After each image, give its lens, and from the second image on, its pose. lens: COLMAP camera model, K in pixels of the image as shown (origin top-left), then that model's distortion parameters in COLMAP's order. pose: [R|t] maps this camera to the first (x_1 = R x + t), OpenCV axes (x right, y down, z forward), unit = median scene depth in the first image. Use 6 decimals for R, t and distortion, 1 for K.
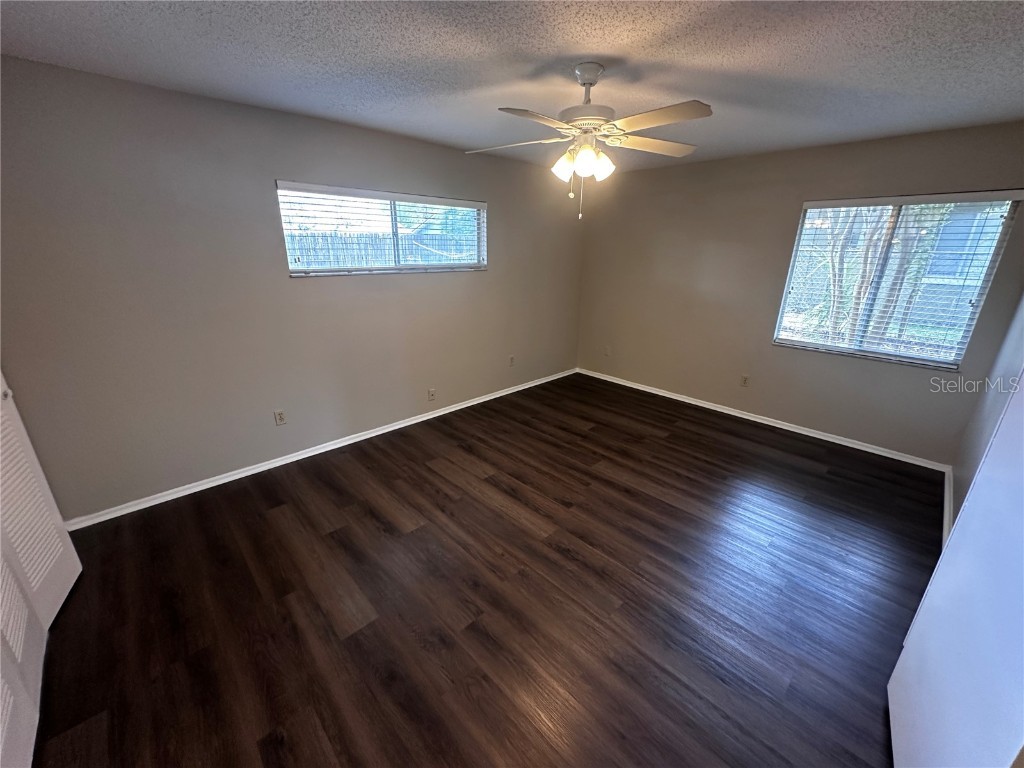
lens RADIAL K [[406.2, 0, 512.0], [0, 406.2, 384.0], [0, 0, 1]] dist [-0.009371, -0.000158]
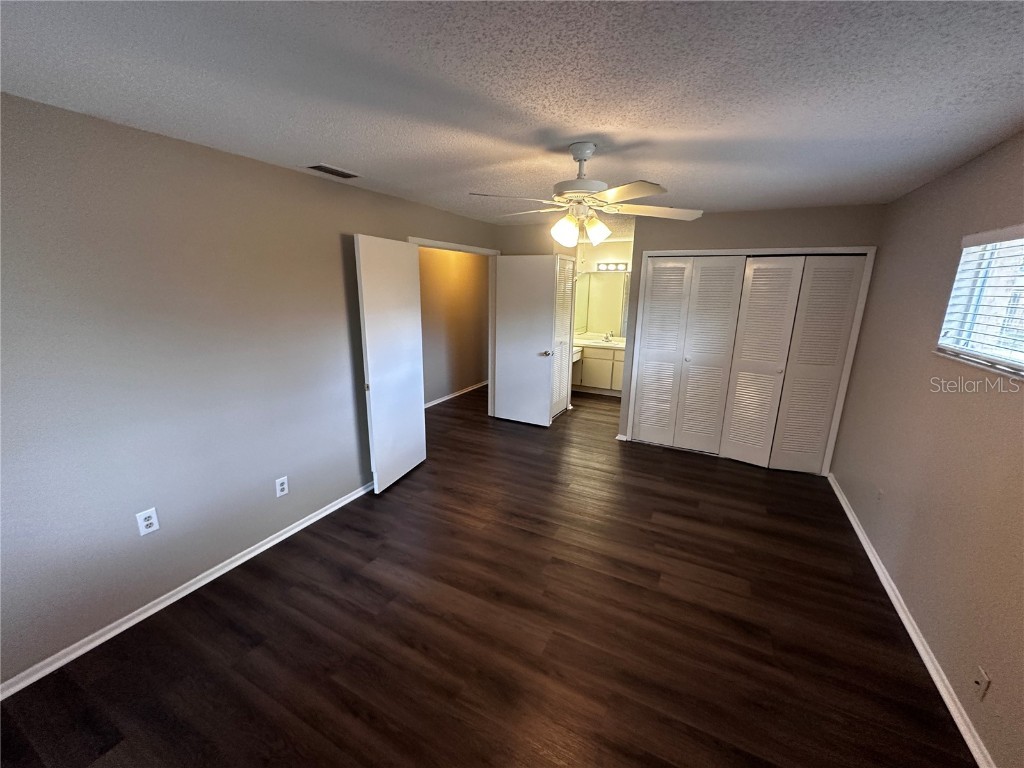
lens RADIAL K [[406.2, 0, 512.0], [0, 406.2, 384.0], [0, 0, 1]] dist [-0.009371, -0.000158]
pose [[-0.945185, 0.054520, -0.321950, 0.488692], [-0.128303, 0.844654, 0.519710, -0.514570], [0.300271, 0.532530, -0.791359, 1.400736]]
